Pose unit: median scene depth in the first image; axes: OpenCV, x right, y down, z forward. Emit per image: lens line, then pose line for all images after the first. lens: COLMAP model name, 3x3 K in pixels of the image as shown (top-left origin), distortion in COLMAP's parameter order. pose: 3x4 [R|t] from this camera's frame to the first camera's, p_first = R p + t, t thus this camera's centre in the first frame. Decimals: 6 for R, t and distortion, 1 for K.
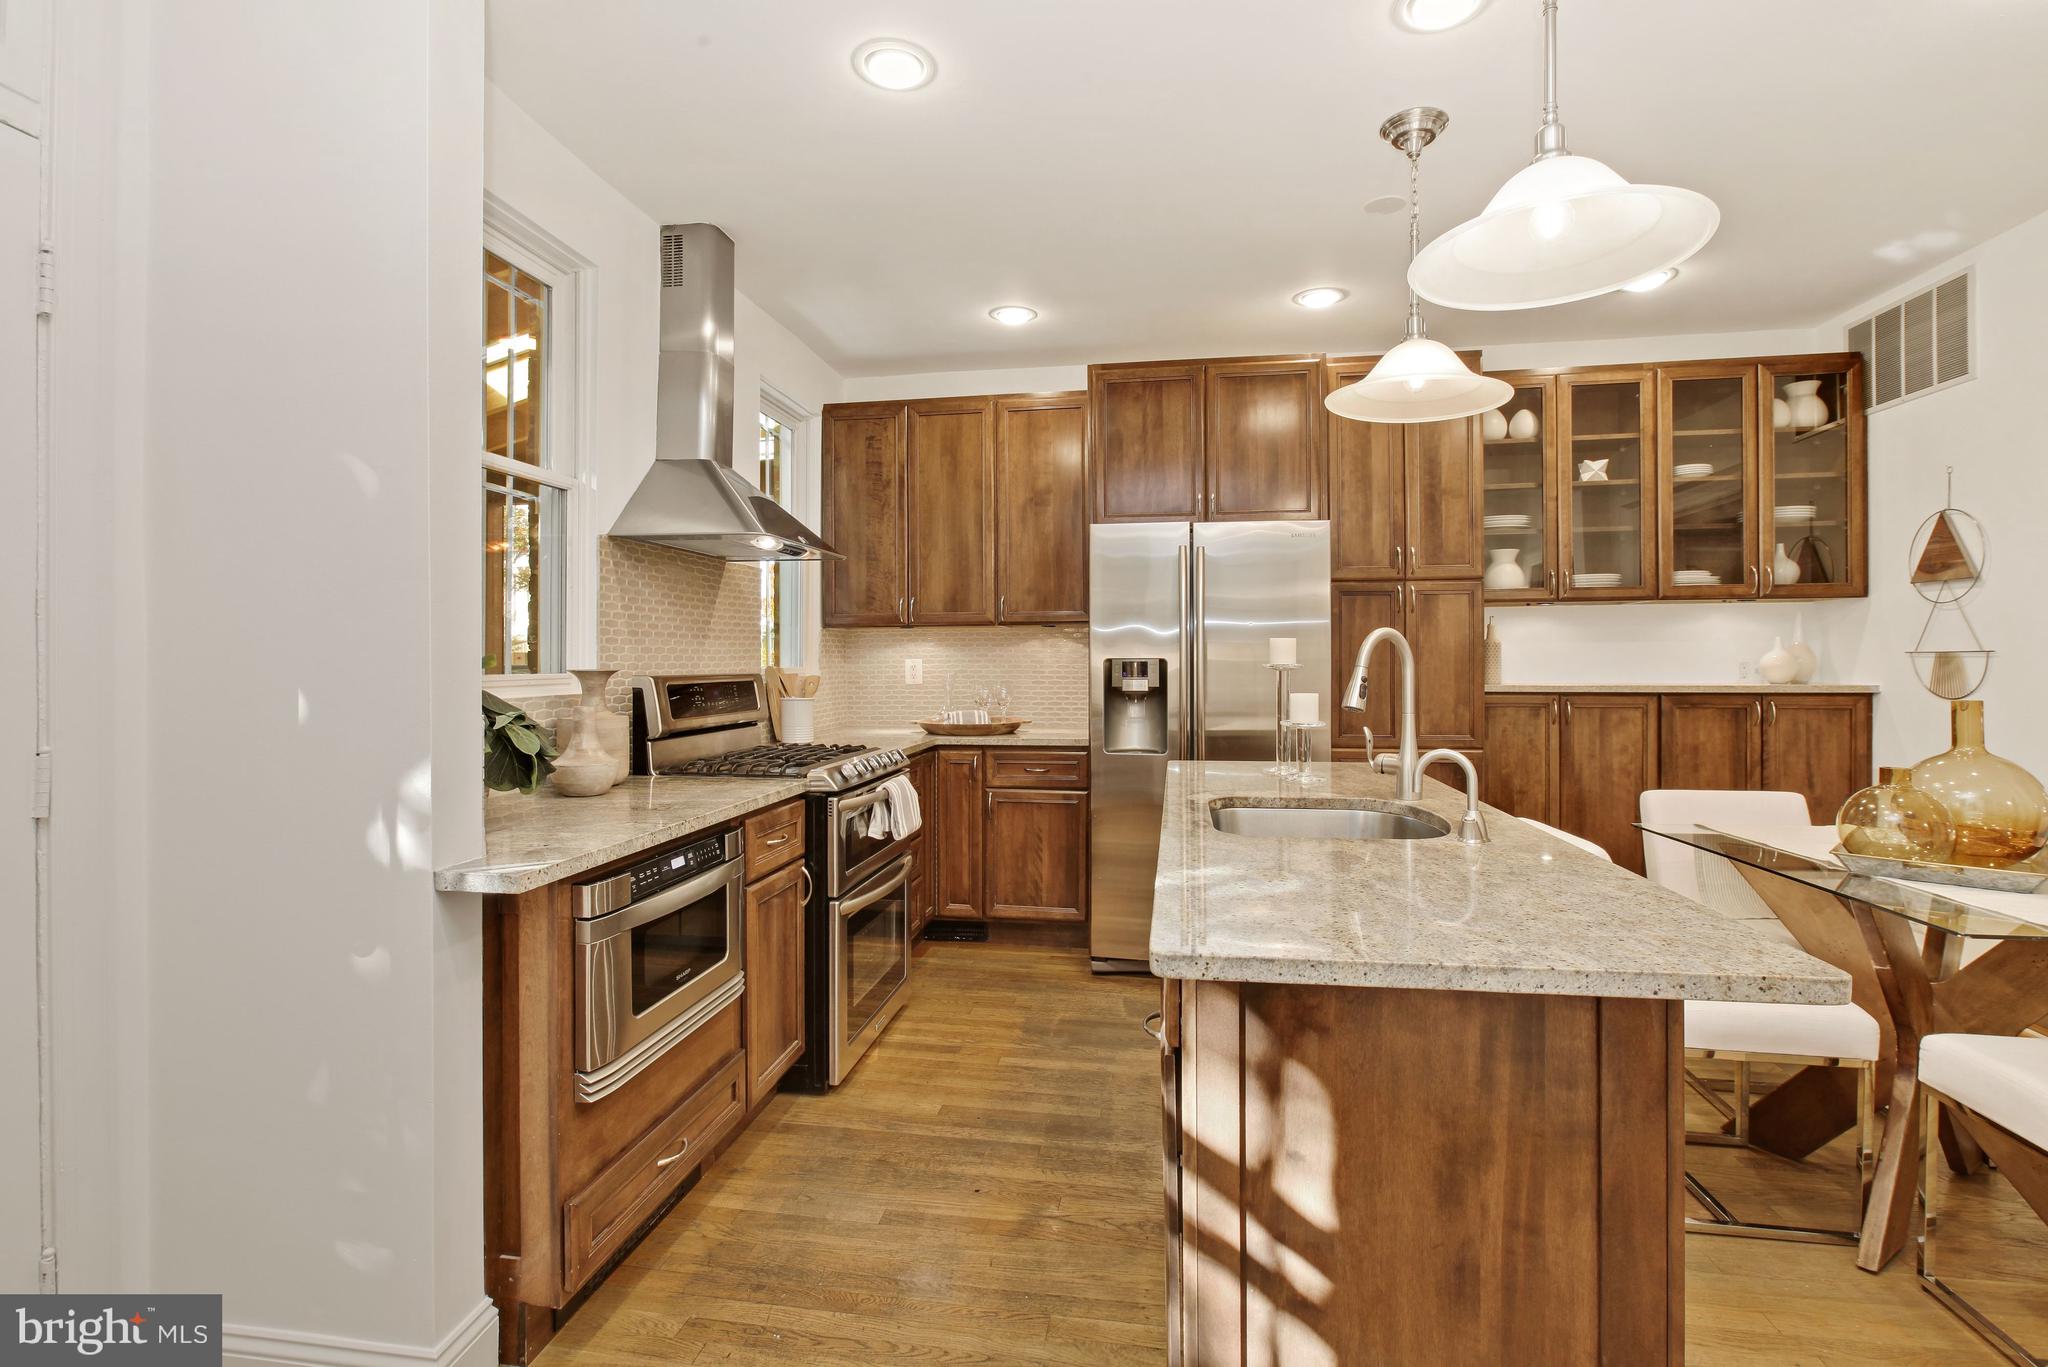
lens RADIAL K [[949.3, 0, 1018.7], [0, 949.3, 668.4], [0, 0, 1]] dist [-0.003867, 0.000399]
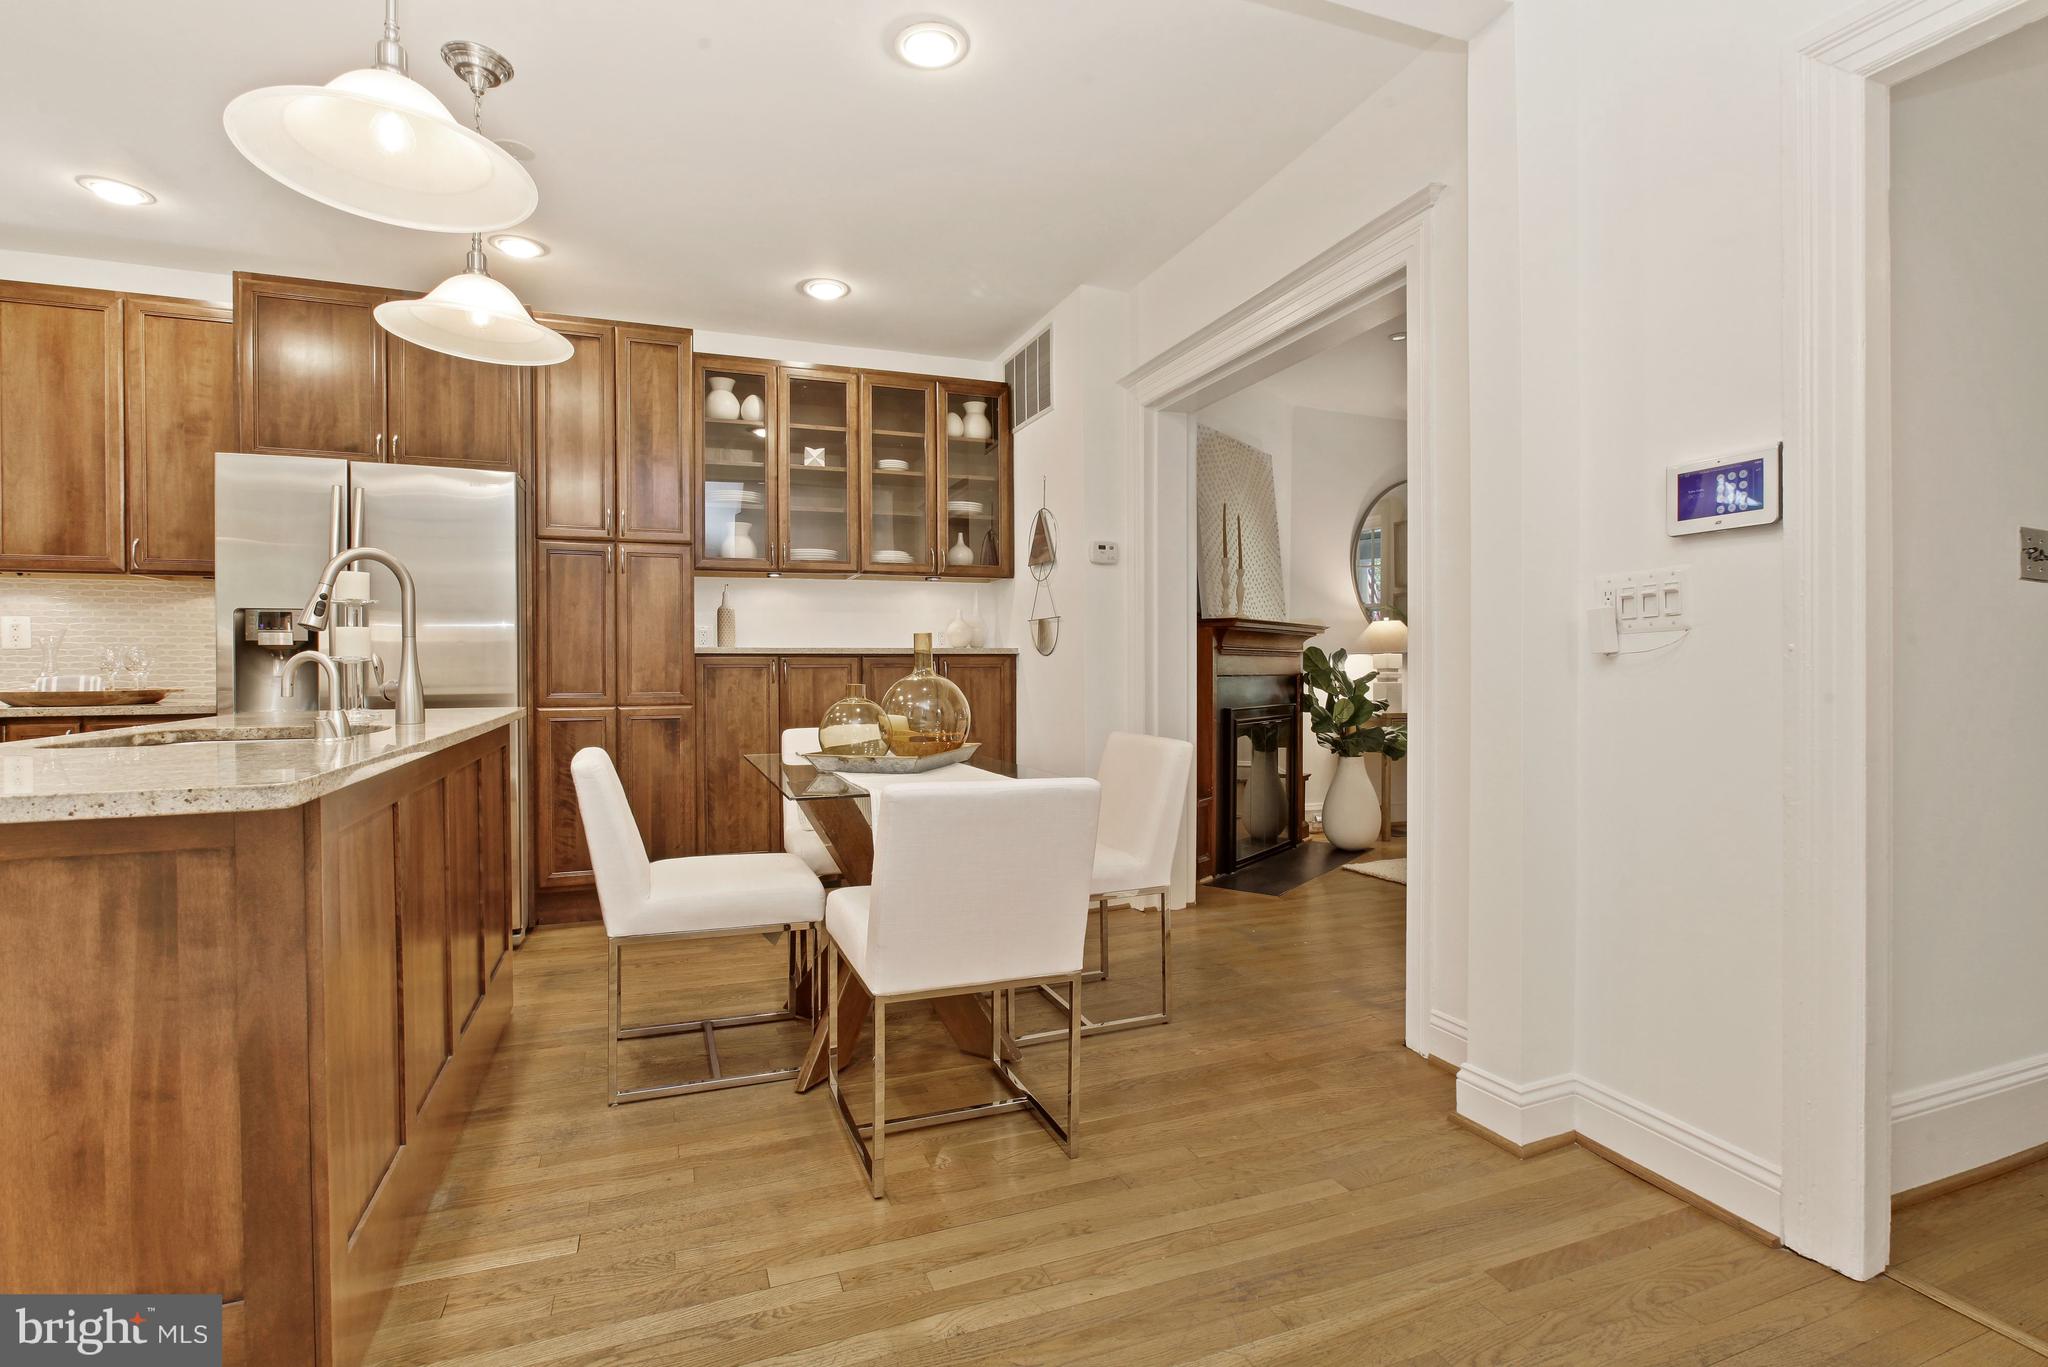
lens RADIAL K [[949.3, 0, 1012.0], [0, 949.3, 673.2], [0, 0, 1]] dist [-0.003867, 0.000399]
pose [[0.871282, -0.004331, 0.490763, 0.277357], [0.005195, 0.999986, -0.000399, 0.051764], [-0.490755, 0.002897, 0.871293, -0.100293]]
